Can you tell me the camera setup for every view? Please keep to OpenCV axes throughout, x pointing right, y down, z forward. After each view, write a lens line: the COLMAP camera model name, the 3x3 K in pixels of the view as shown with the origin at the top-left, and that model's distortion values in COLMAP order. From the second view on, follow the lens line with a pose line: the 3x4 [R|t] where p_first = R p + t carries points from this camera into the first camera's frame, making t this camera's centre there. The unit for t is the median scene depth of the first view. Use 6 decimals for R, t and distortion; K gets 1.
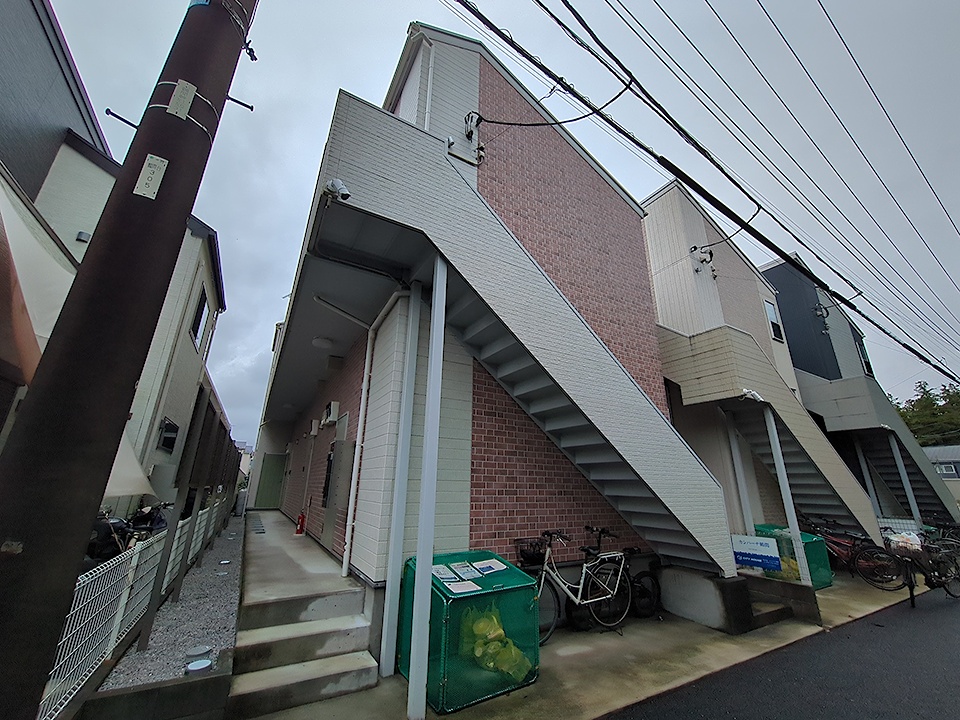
lens RADIAL K [[366.6, 0, 481.7], [0, 366.6, 365.1], [0, 0, 1]] dist [-0.001087, -0.000027]
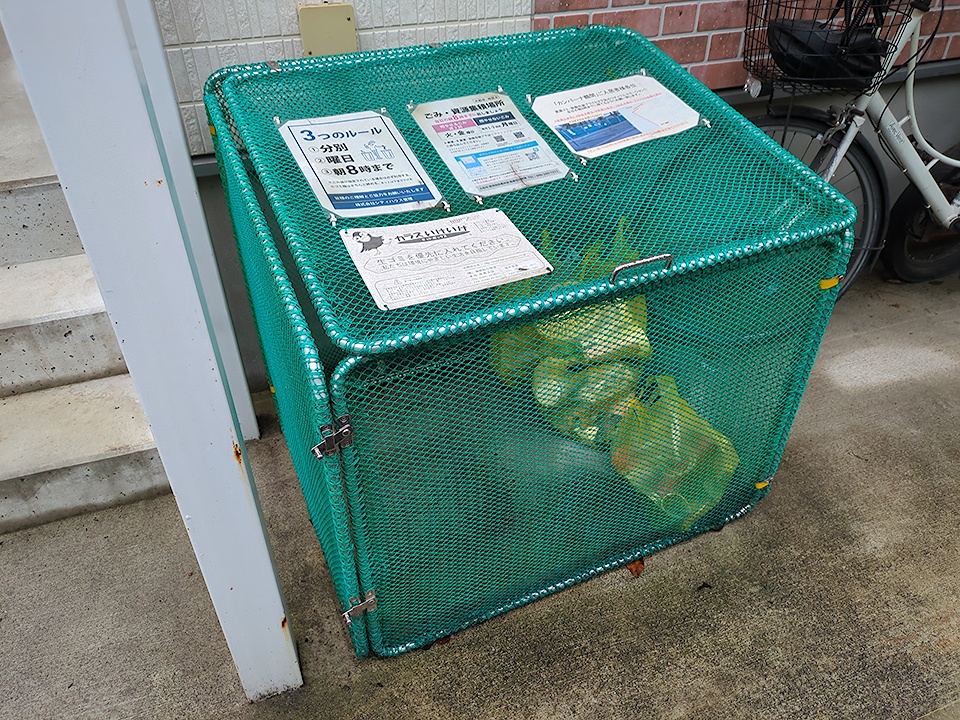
lens RADIAL K [[727.5, 0, 480.6], [0, 727.5, 361.5], [0, 0, 1]] dist [0.048003, -0.023002]
pose [[0.984148, 0.087230, -0.154415, 0.024309], [0.074495, 0.586820, 0.806283, 0.307294], [0.160946, -0.805005, 0.571020, 0.674730]]
